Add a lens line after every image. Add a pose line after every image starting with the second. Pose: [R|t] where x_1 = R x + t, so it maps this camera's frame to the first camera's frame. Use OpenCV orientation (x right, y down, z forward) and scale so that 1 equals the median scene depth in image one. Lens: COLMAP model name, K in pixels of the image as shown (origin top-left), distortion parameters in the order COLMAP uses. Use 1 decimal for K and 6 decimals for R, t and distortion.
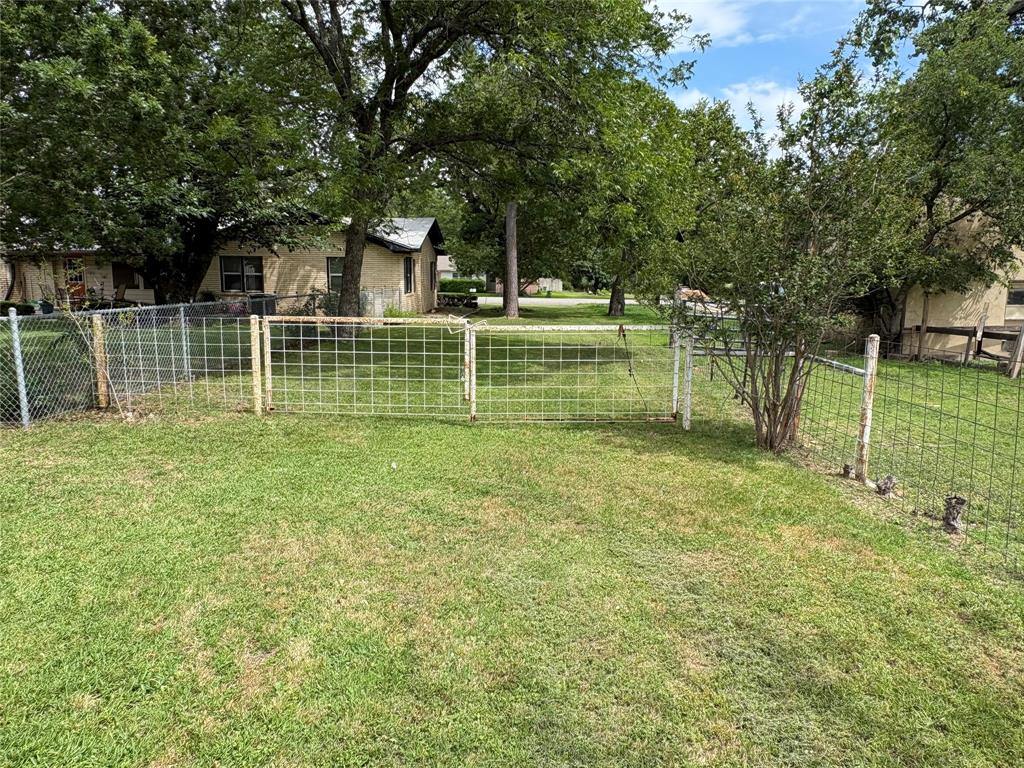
lens RADIAL K [[705.8, 0, 515.1], [0, 705.8, 387.3], [0, 0, 1]] dist [-0.000427, 0.002186]
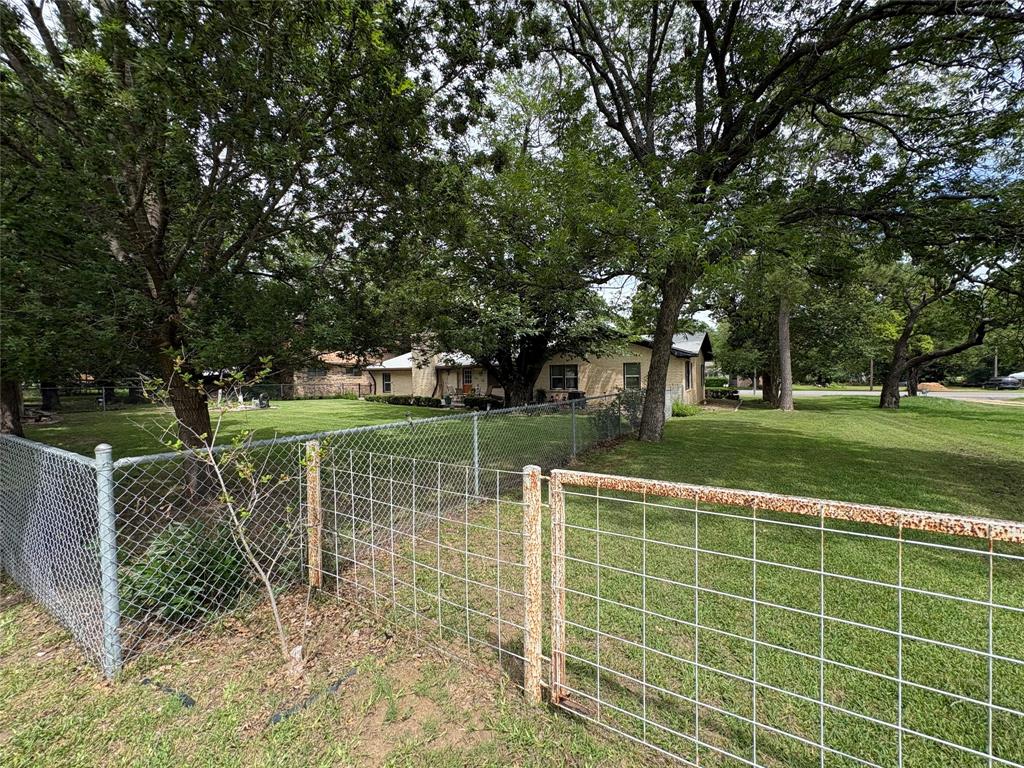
lens RADIAL K [[409.3, 0, 512.2], [0, 409.3, 386.2], [0, 0, 1]] dist [-0.000413, 0.000012]
pose [[0.875712, -0.012305, -0.482676, -0.077125], [-0.053186, 0.991133, -0.121761, -0.035406], [0.479895, 0.132299, 0.867293, 0.229370]]
